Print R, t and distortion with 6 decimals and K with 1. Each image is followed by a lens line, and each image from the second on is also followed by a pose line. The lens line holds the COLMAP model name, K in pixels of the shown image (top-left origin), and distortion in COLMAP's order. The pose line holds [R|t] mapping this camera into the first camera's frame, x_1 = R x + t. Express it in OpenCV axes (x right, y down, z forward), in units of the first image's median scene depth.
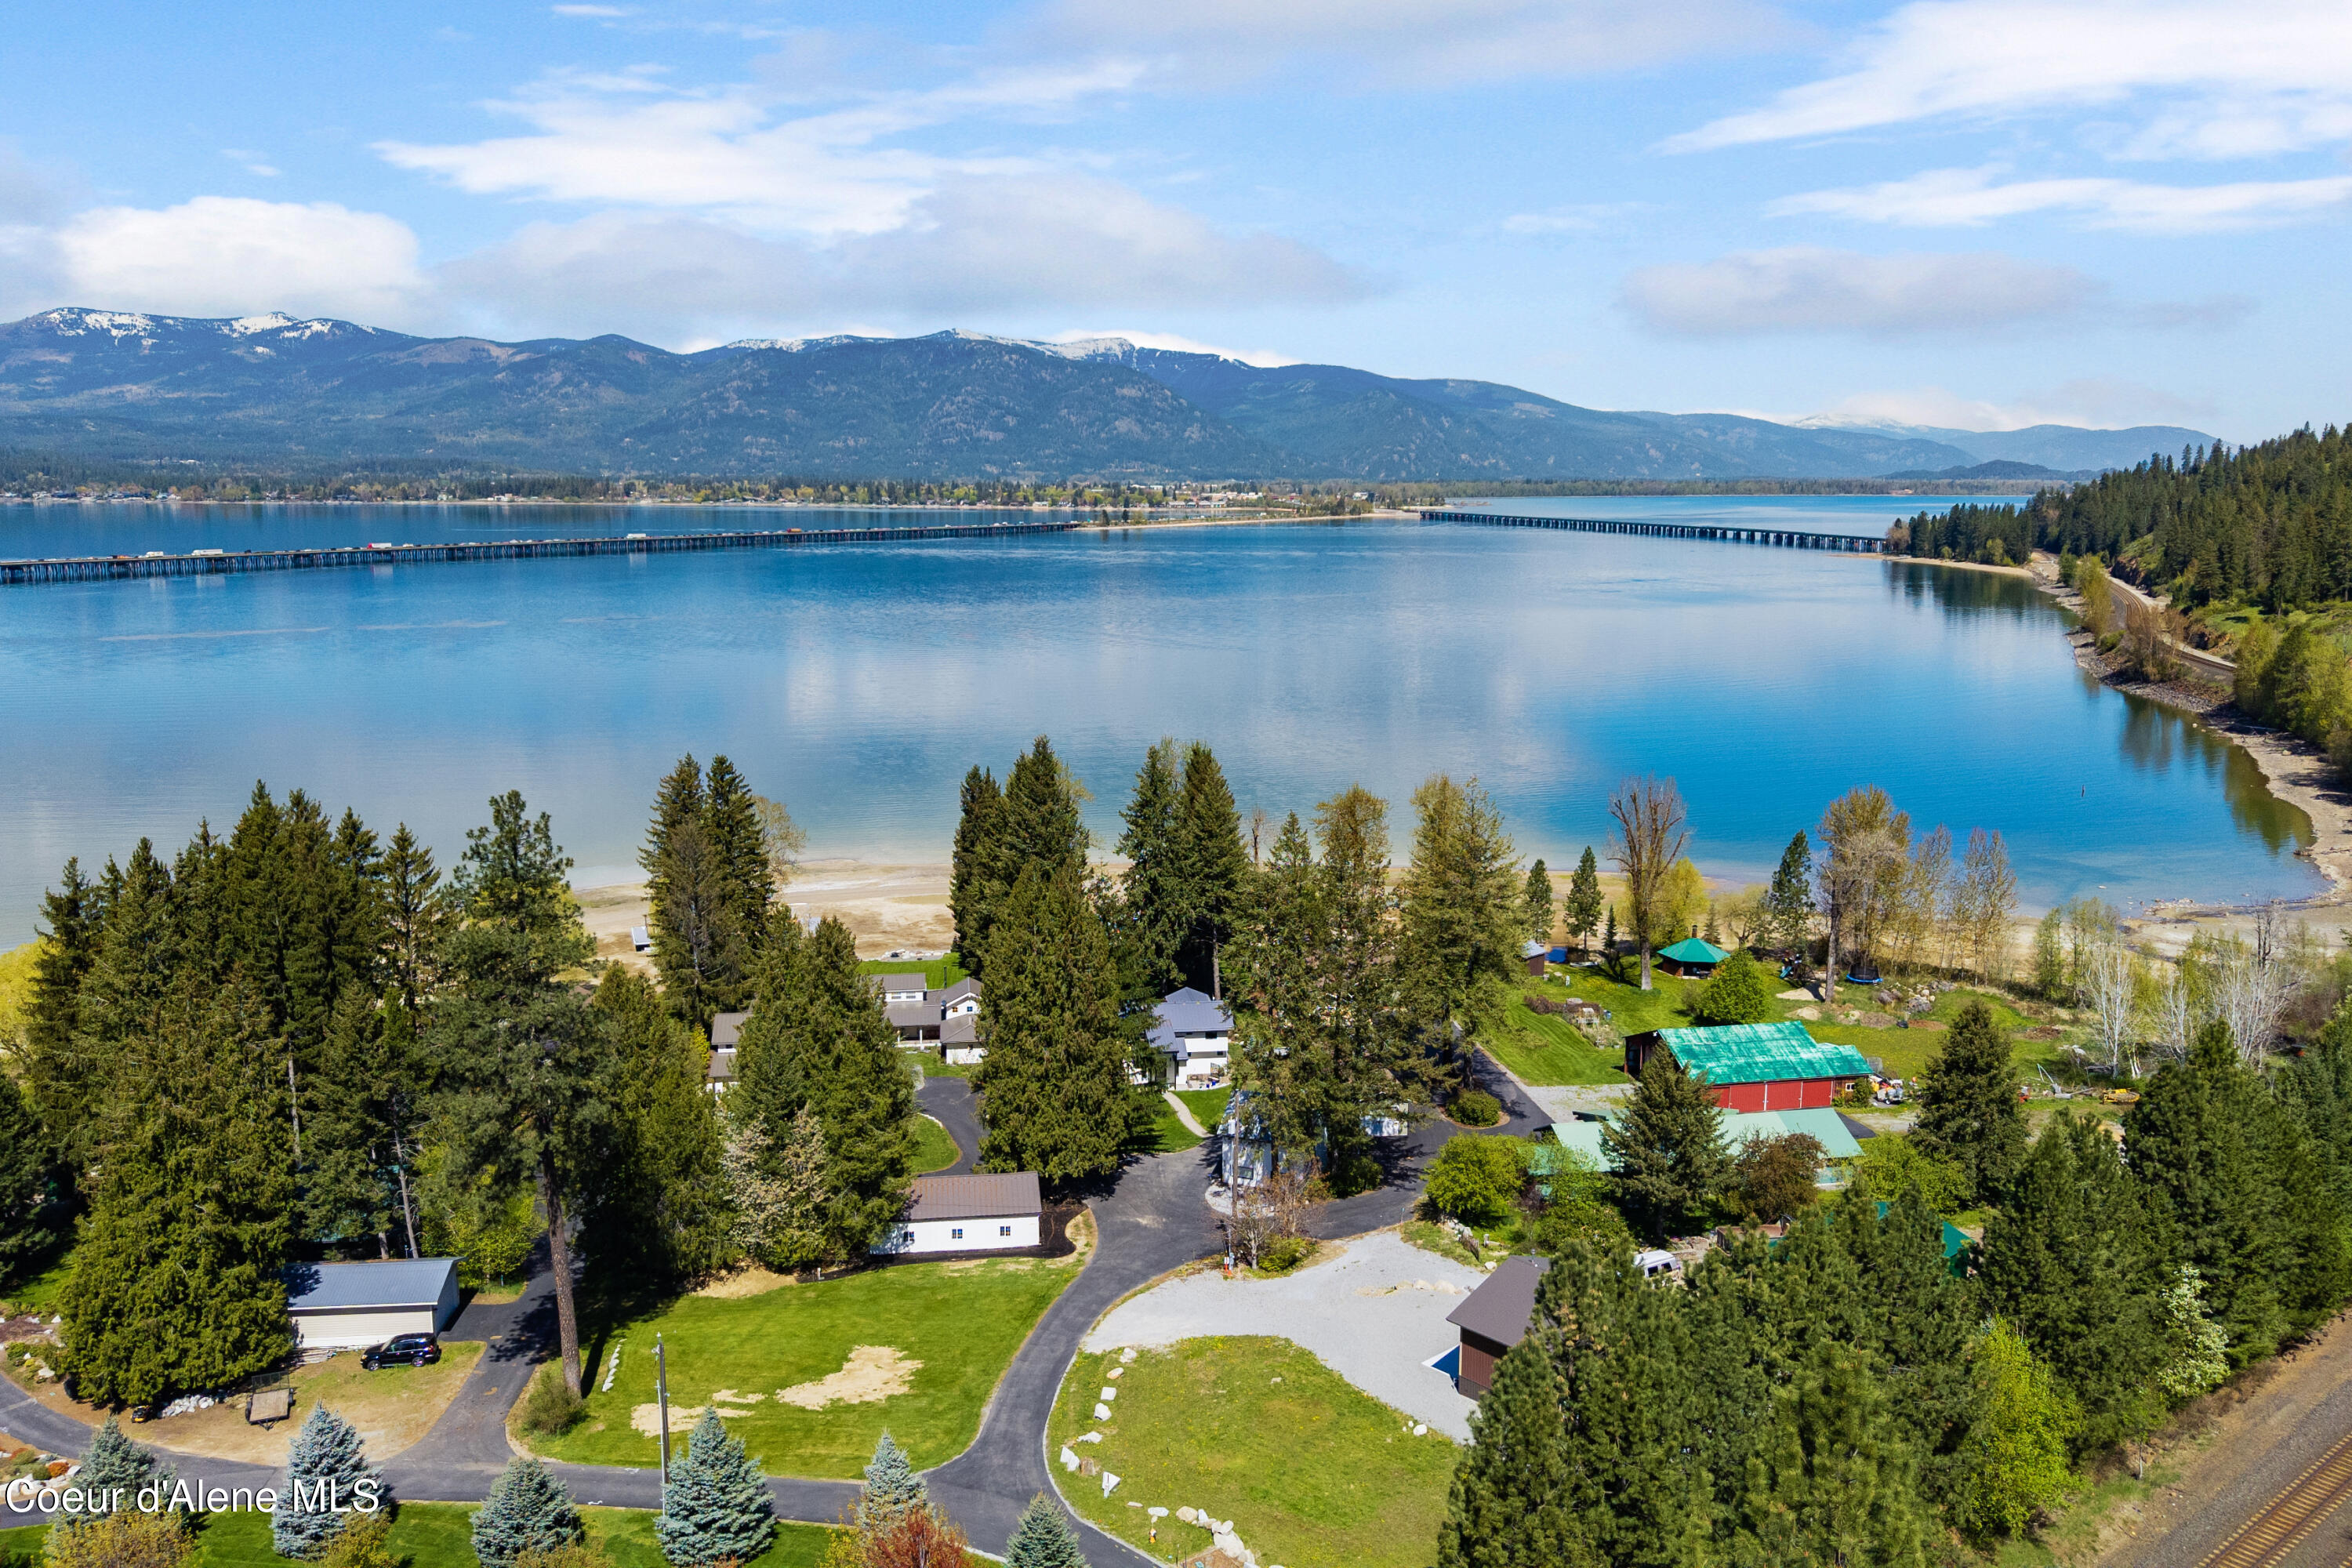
lens RADIAL K [[1874.4, 0, 1209.7], [0, 1874.4, 739.5], [0, 0, 1]] dist [0.031909, -0.051654]
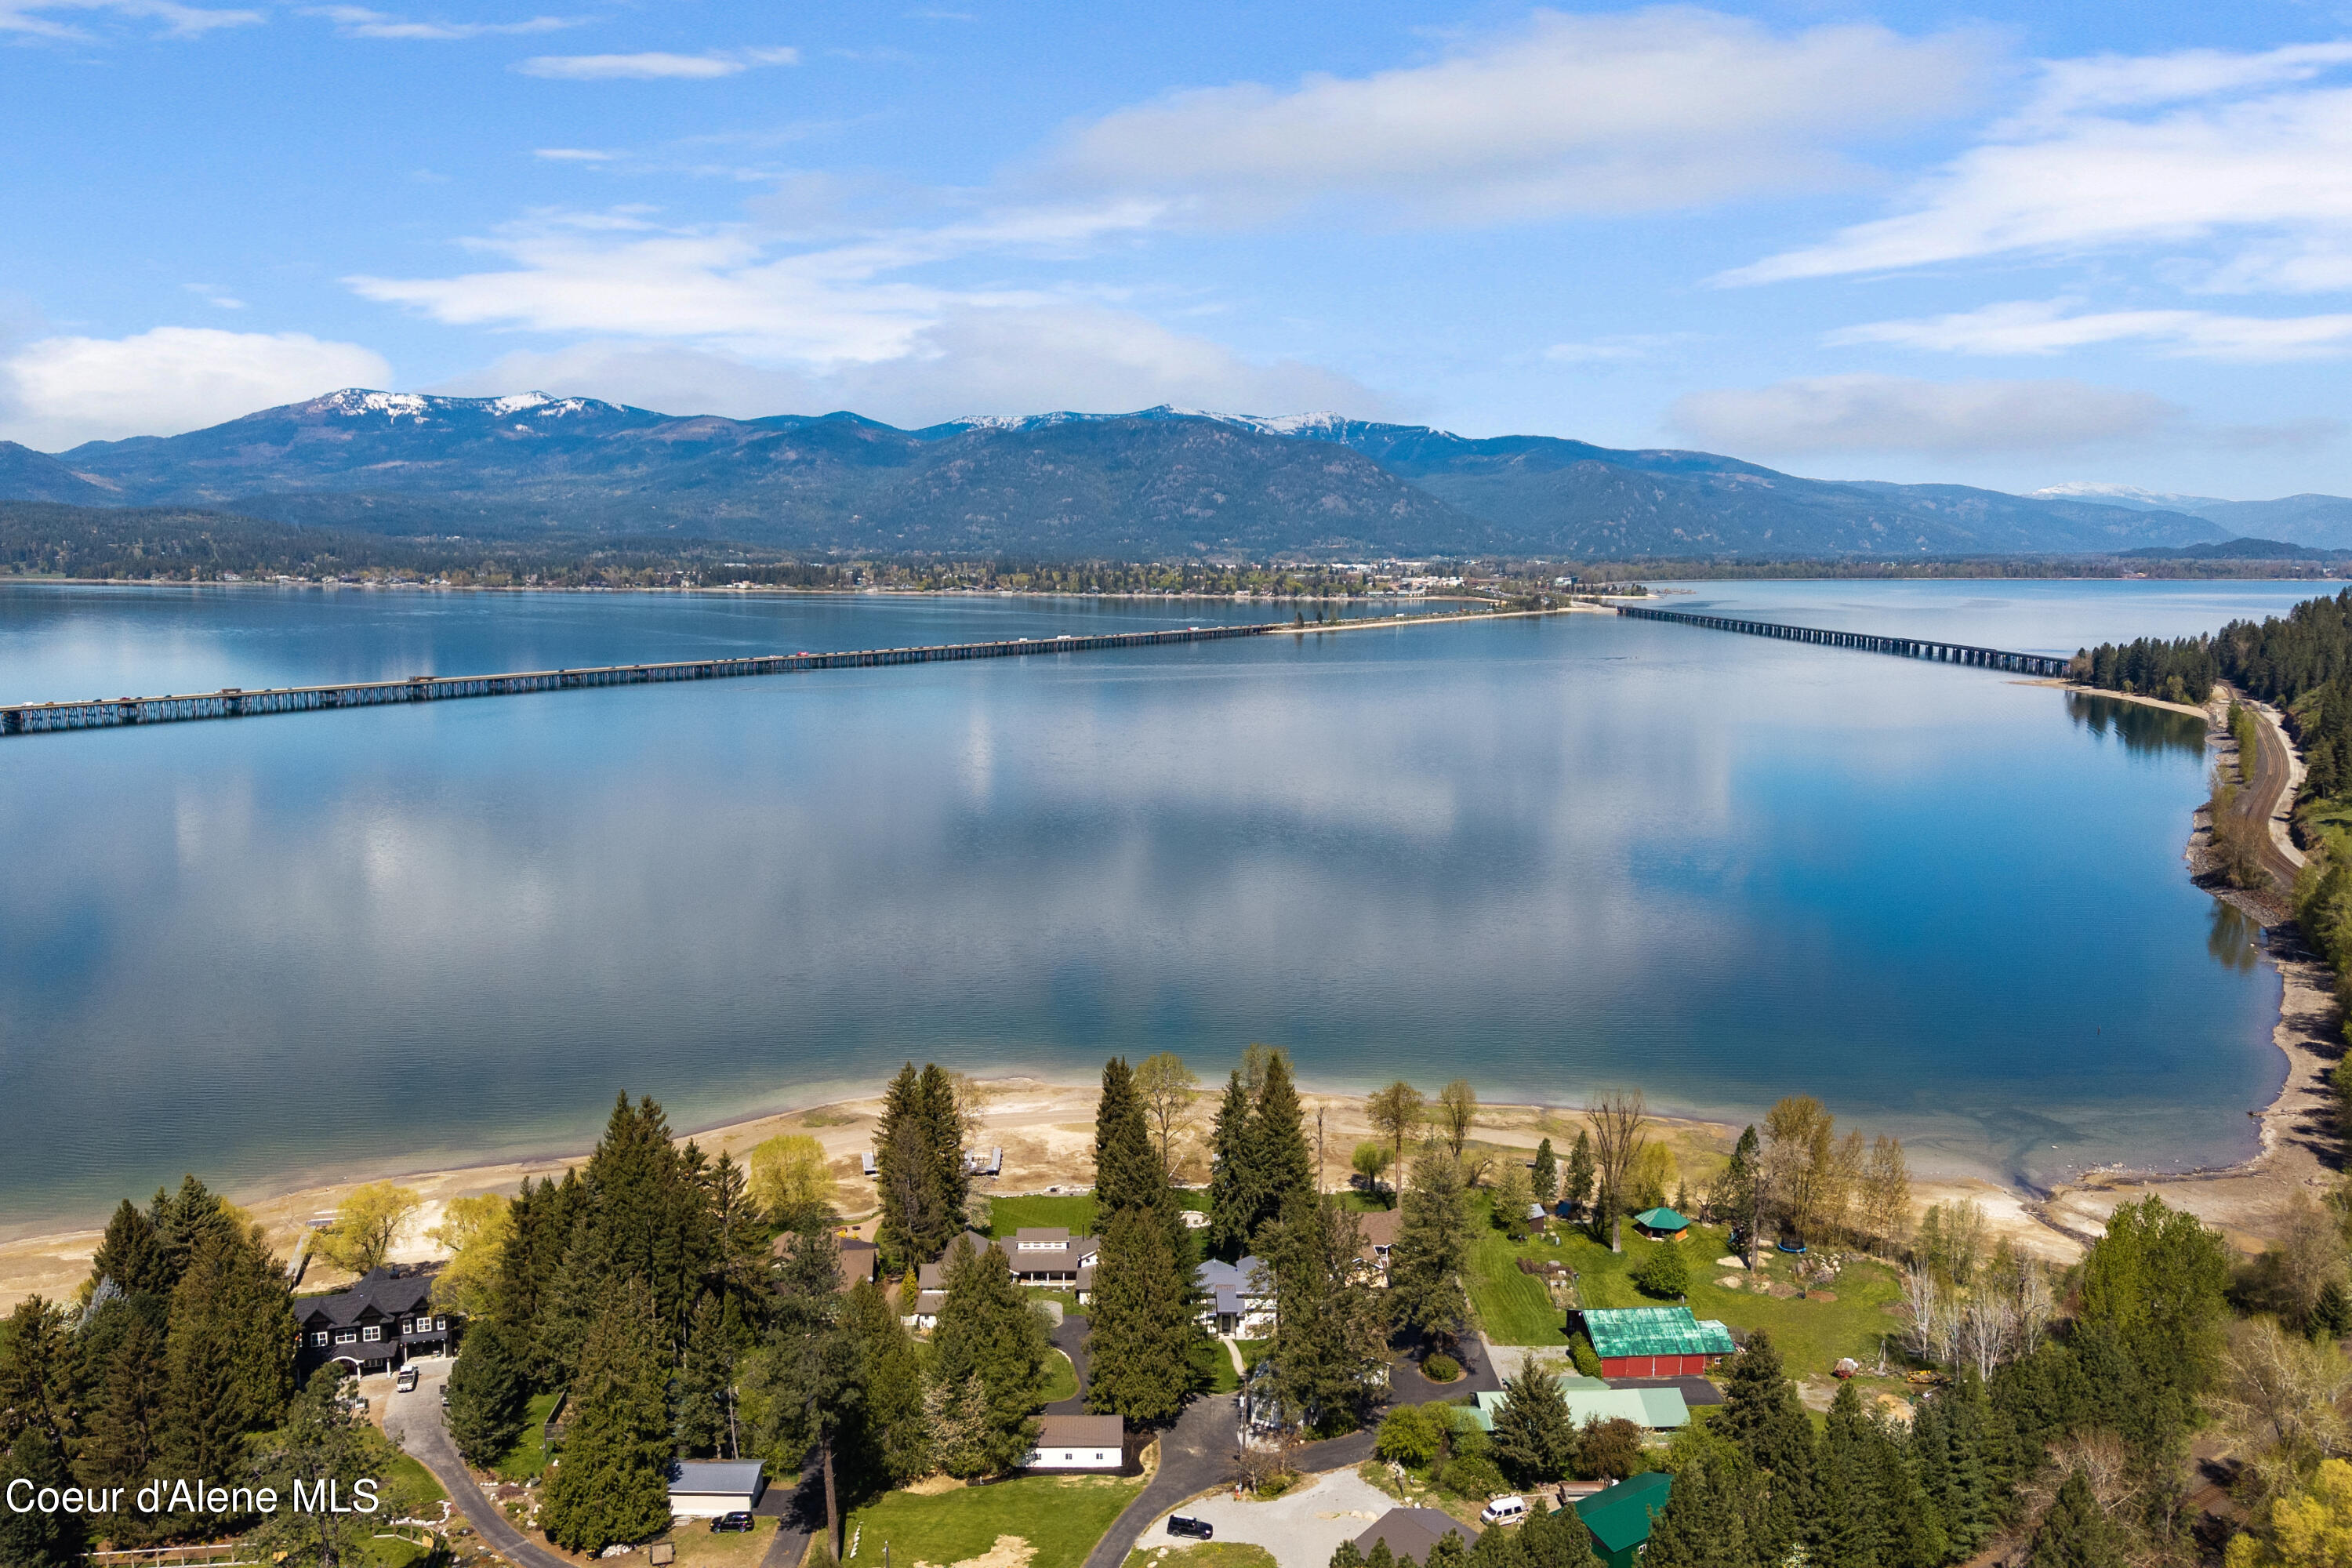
lens RADIAL K [[1874.4, 0, 1207.6], [0, 1874.4, 732.2], [0, 0, 1]] dist [0.031909, -0.051654]
pose [[0.993743, 0.014453, -0.110753, 0.099257], [-0.018769, 0.999100, -0.038026, -0.192483], [0.110104, 0.039867, 0.993120, -0.385427]]
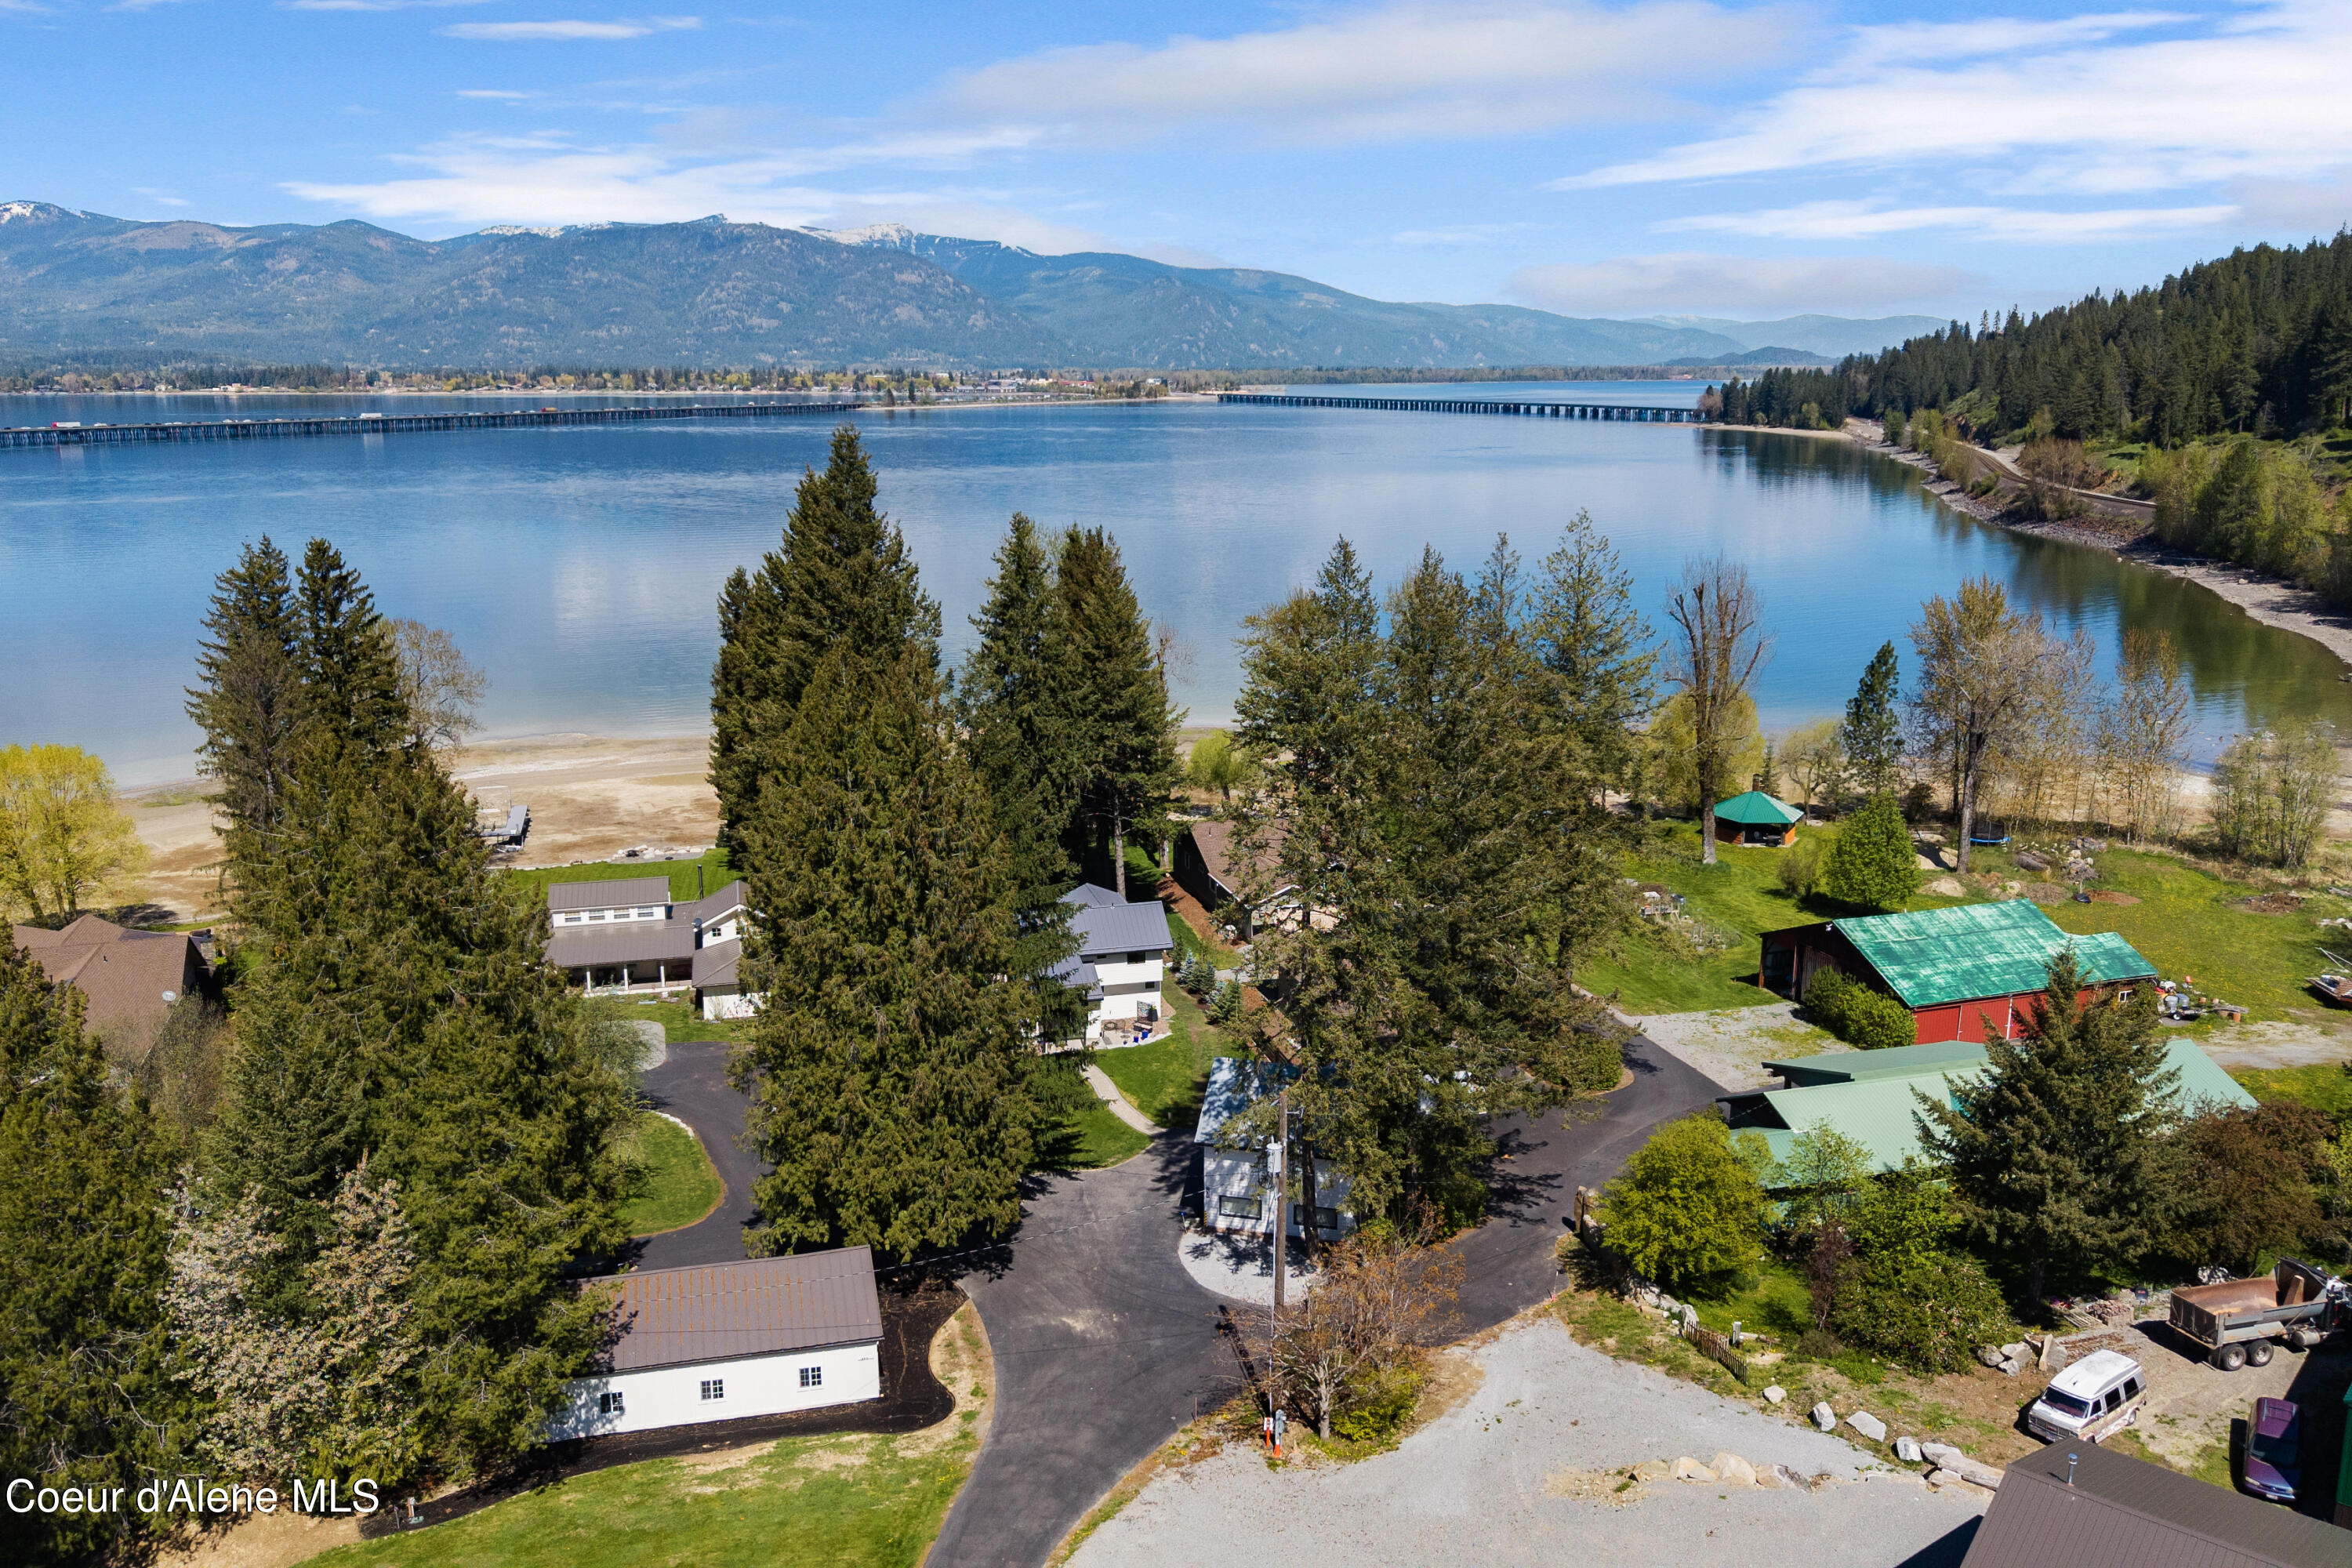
lens RADIAL K [[1874.4, 0, 1211.1], [0, 1874.4, 746.6], [0, 0, 1]] dist [0.031909, -0.051654]
pose [[0.993631, -0.027359, 0.109315, -0.036774], [0.020858, 0.997970, 0.060177, 0.046150], [-0.110739, -0.057514, 0.992184, 0.346938]]
